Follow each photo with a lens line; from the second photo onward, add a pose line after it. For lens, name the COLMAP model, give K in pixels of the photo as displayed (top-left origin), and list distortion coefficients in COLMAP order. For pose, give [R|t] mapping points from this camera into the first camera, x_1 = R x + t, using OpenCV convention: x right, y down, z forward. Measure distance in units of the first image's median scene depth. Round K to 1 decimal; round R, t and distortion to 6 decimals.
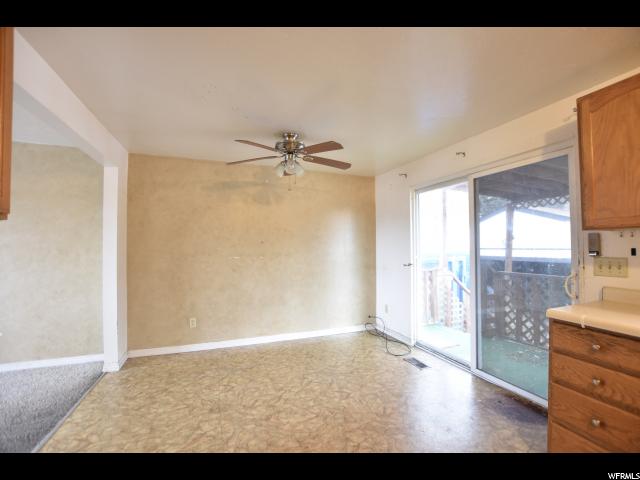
lens RADIAL K [[284.9, 0, 318.7], [0, 284.9, 241.8], [0, 0, 1]] dist [-0.017369, 0.000204]
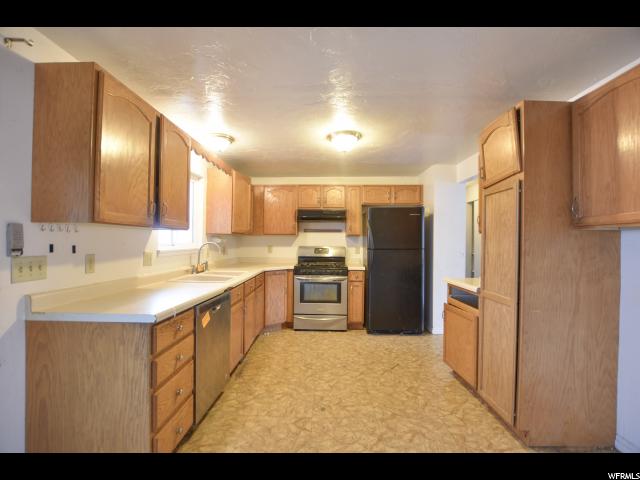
lens RADIAL K [[284.9, 0, 318.7], [0, 284.9, 241.8], [0, 0, 1]] dist [-0.017369, 0.000204]
pose [[-0.929153, 0.004637, 0.369665, -0.752941], [-0.006398, 0.999570, -0.028621, 0.046707], [-0.369639, -0.028958, -0.928724, 1.977954]]
